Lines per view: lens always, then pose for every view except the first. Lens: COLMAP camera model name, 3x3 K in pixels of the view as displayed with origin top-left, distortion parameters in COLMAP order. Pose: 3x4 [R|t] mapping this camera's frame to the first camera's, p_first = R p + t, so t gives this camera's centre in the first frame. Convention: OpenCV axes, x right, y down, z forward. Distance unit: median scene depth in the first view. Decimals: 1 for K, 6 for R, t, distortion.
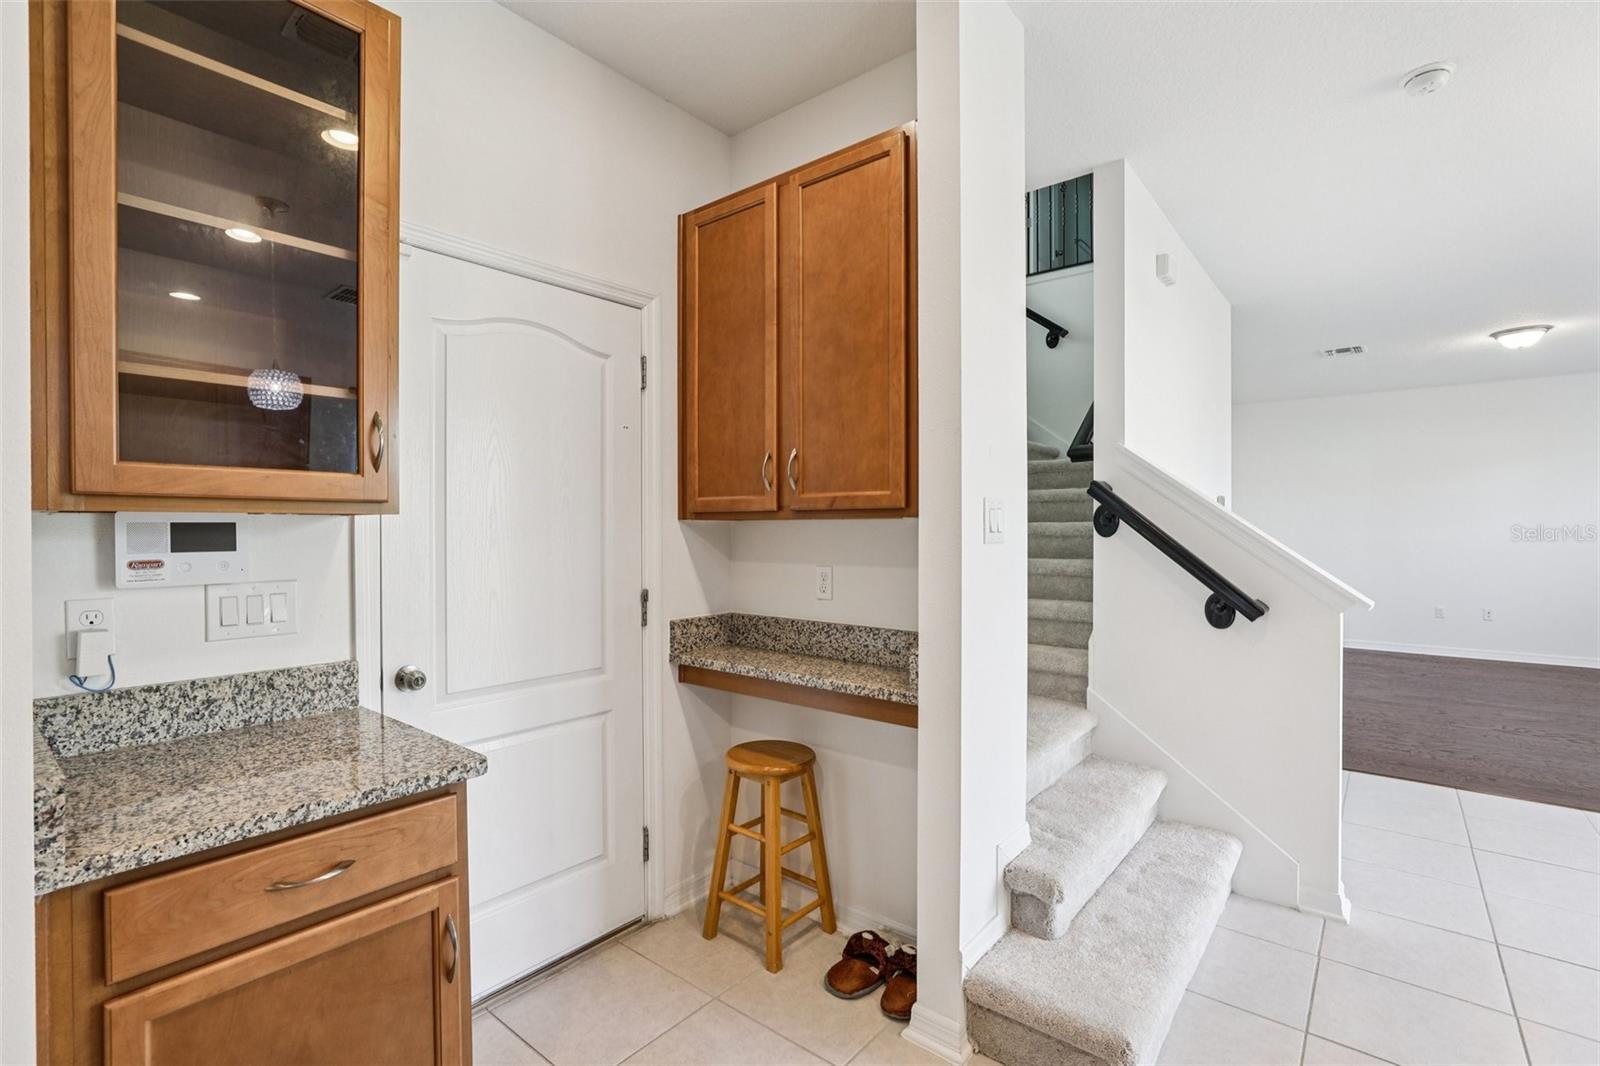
lens RADIAL K [[729.8, 0, 788.9], [0, 729.8, 537.3], [0, 0, 1]] dist [-0.026756, 0.006780]
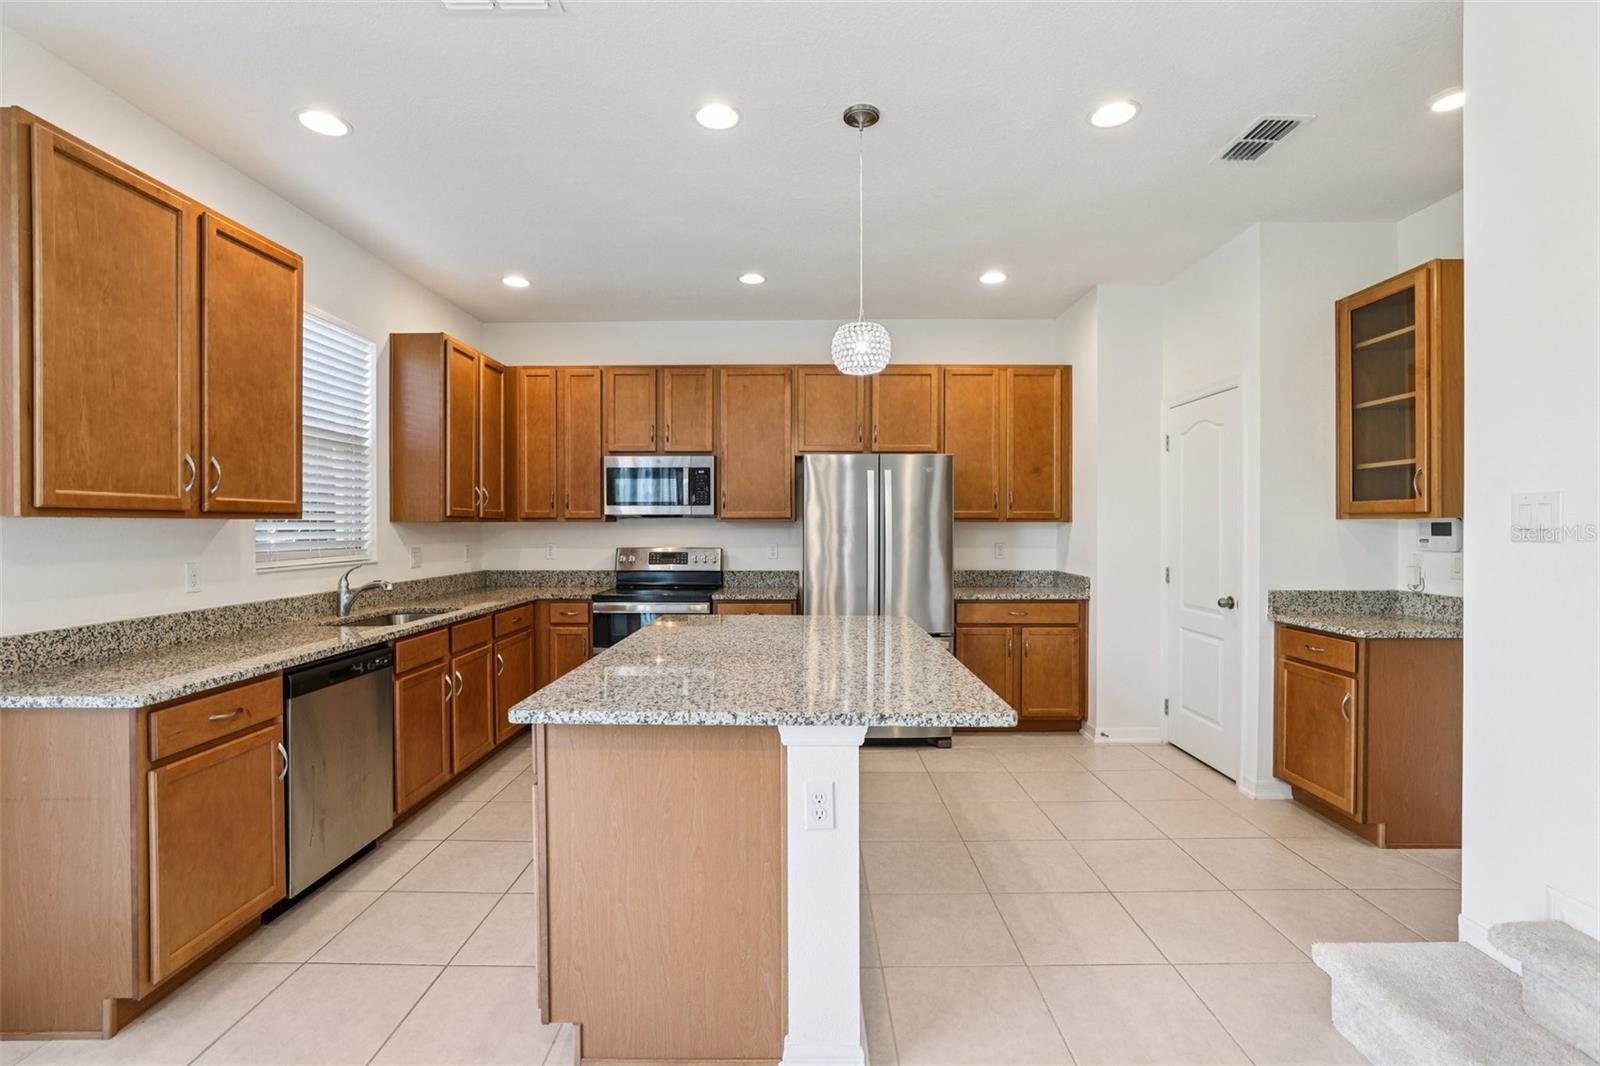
lens RADIAL K [[729.8, 0, 804.5], [0, 729.8, 528.2], [0, 0, 1]] dist [-0.026756, 0.006780]
pose [[-0.769619, 0.004469, -0.638487, 1.238366], [-0.006325, 0.999873, 0.014623, -0.013439], [0.638472, 0.015292, -0.769493, 0.876411]]
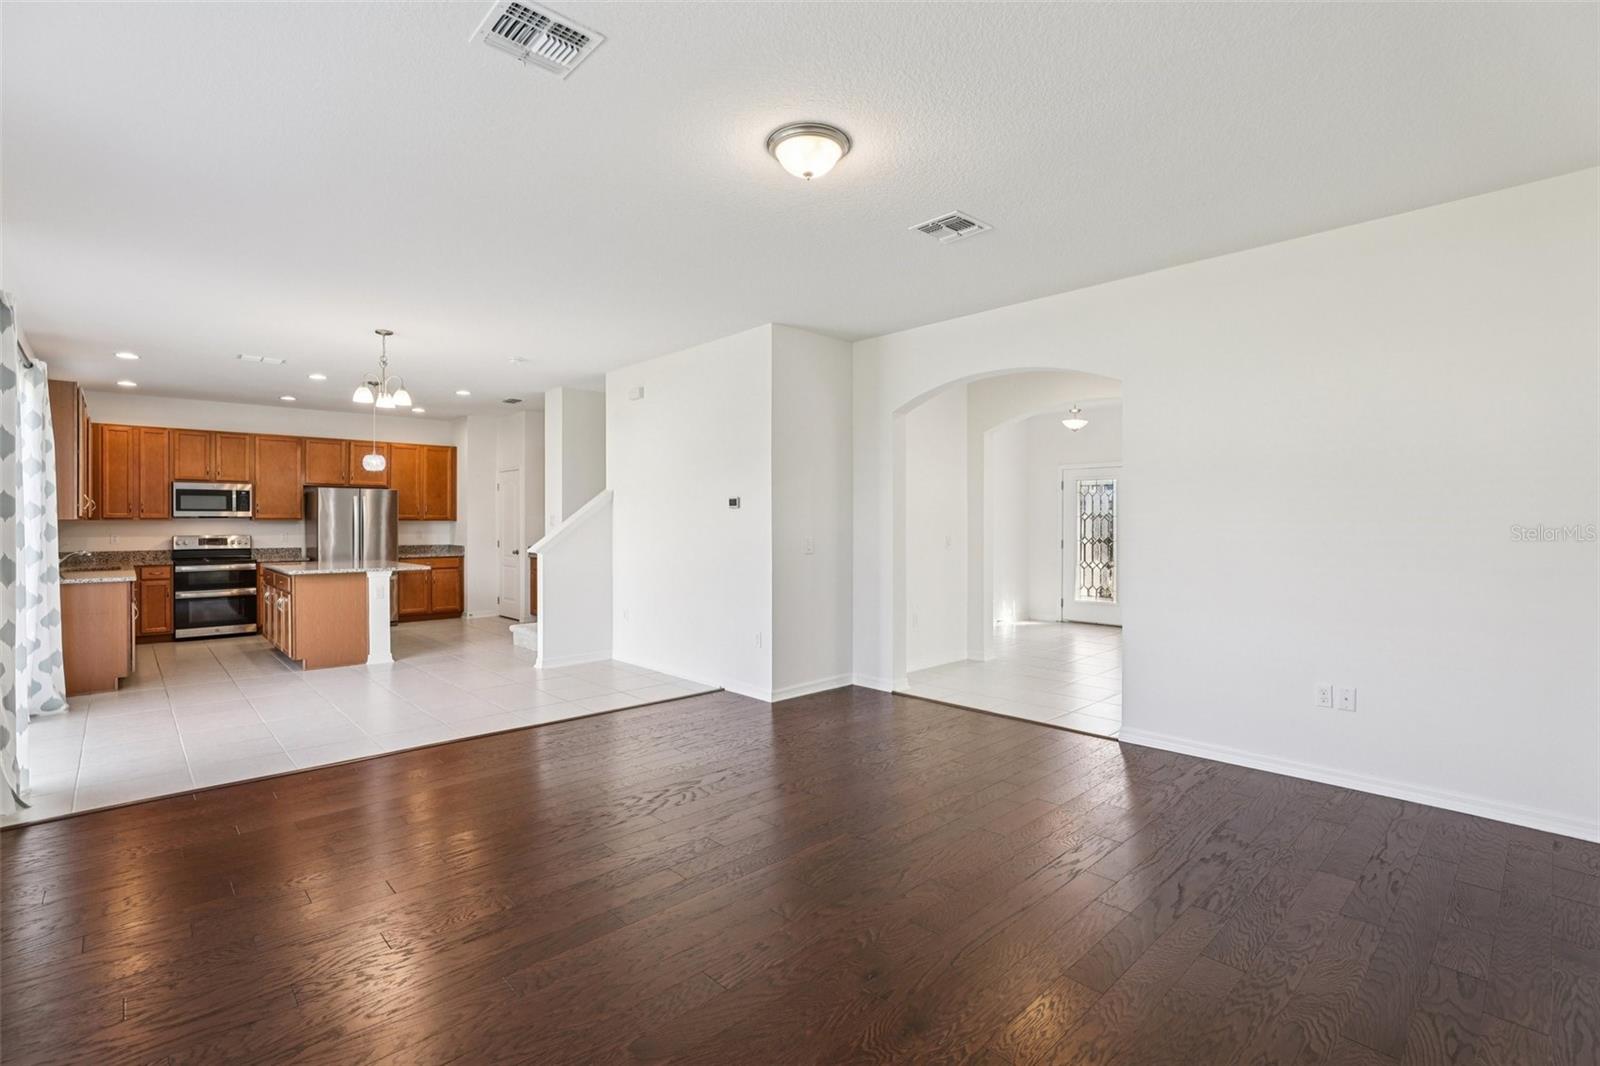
lens RADIAL K [[729.8, 0, 797.8], [0, 729.8, 525.9], [0, 0, 1]] dist [-0.026756, 0.006780]
pose [[-0.120558, 0.005969, -0.992688, 3.363660], [-0.011925, 0.999901, 0.007460, -0.032424], [0.992635, 0.012737, -0.120475, 2.295087]]
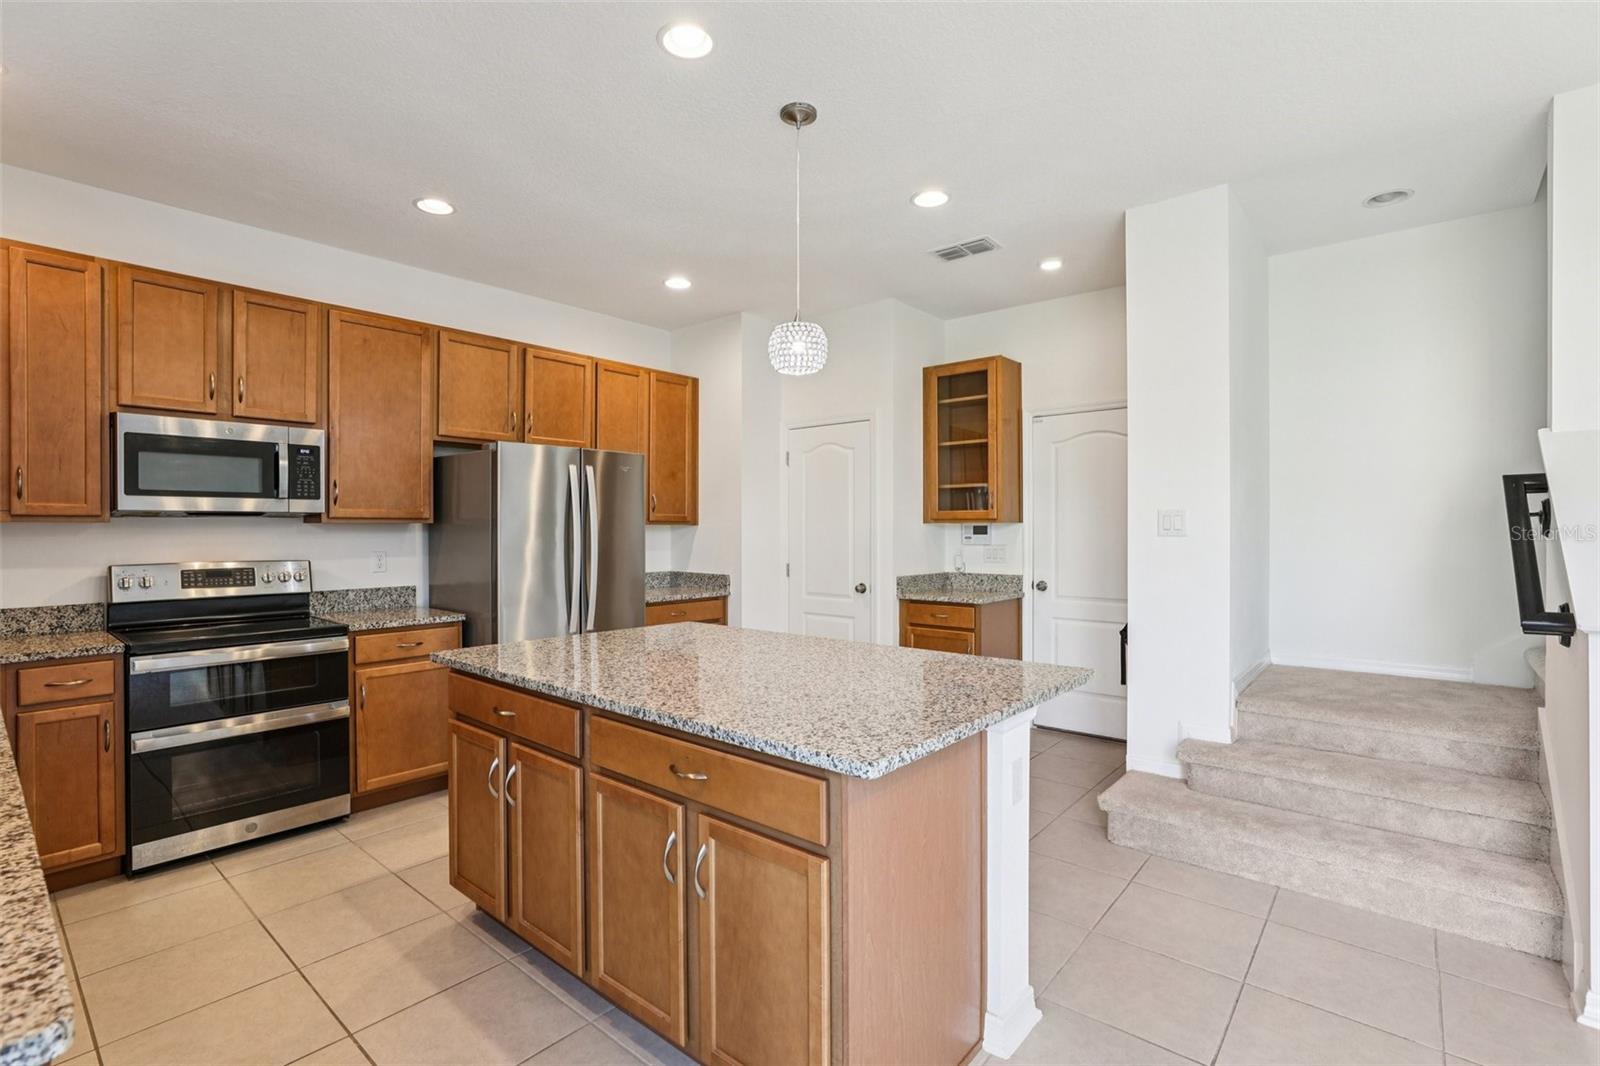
lens RADIAL K [[729.8, 0, 802.1], [0, 729.8, 533.5], [0, 0, 1]] dist [-0.026756, 0.006780]
pose [[-0.009620, 0.008979, -0.999913, 1.549108], [-0.011729, 0.999890, 0.009092, -0.003394], [0.999885, 0.011816, -0.009514, 0.130616]]
